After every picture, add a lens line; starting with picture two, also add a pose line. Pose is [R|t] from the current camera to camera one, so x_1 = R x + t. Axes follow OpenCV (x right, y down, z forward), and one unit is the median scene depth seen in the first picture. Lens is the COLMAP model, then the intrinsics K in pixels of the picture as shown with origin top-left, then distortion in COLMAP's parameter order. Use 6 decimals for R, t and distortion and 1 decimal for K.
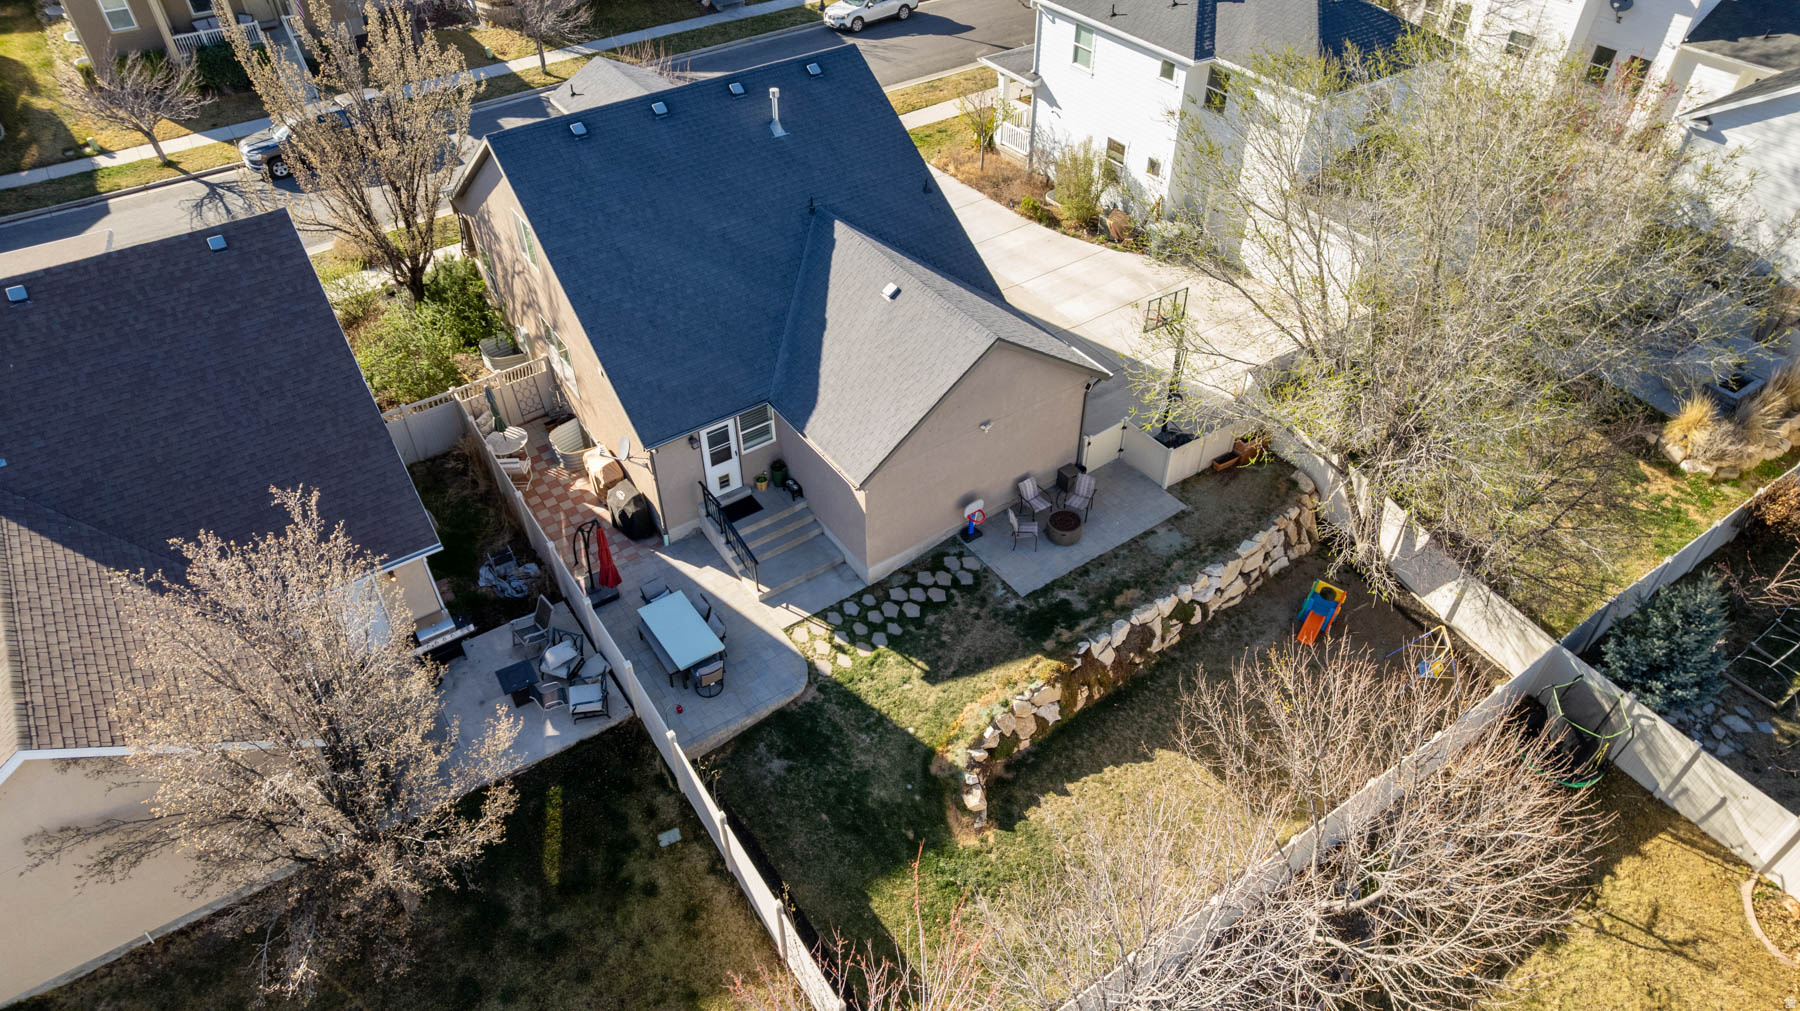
lens RADIAL K [[1153.3, 0, 903.3], [0, 1153.3, 508.5], [0, 0, 1]] dist [-0.081135, 0.076075]
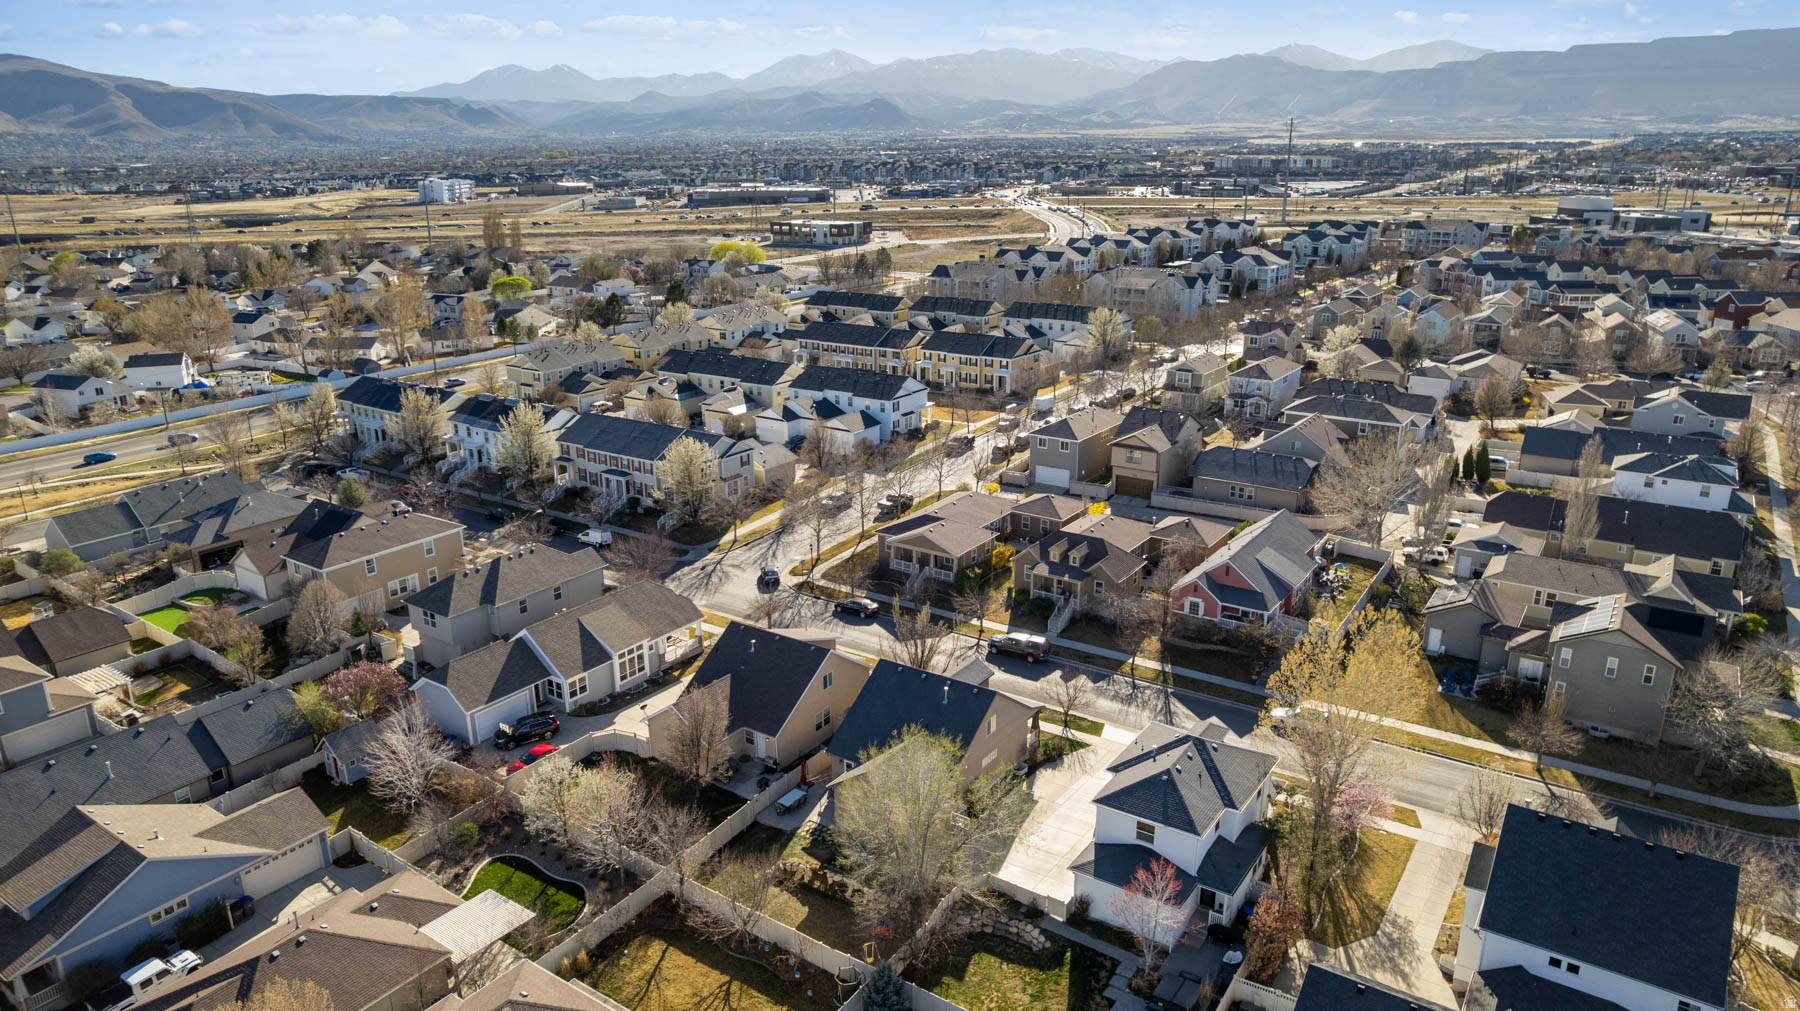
lens RADIAL K [[1153.3, 0, 903.3], [0, 1153.3, 508.5], [0, 0, 1]] dist [-0.081135, 0.076075]
pose [[0.359110, 0.280252, -0.890224, 2.332687], [-0.614027, 0.789285, 0.000781, -0.666484], [0.702859, 0.546341, 0.455522, -0.656222]]
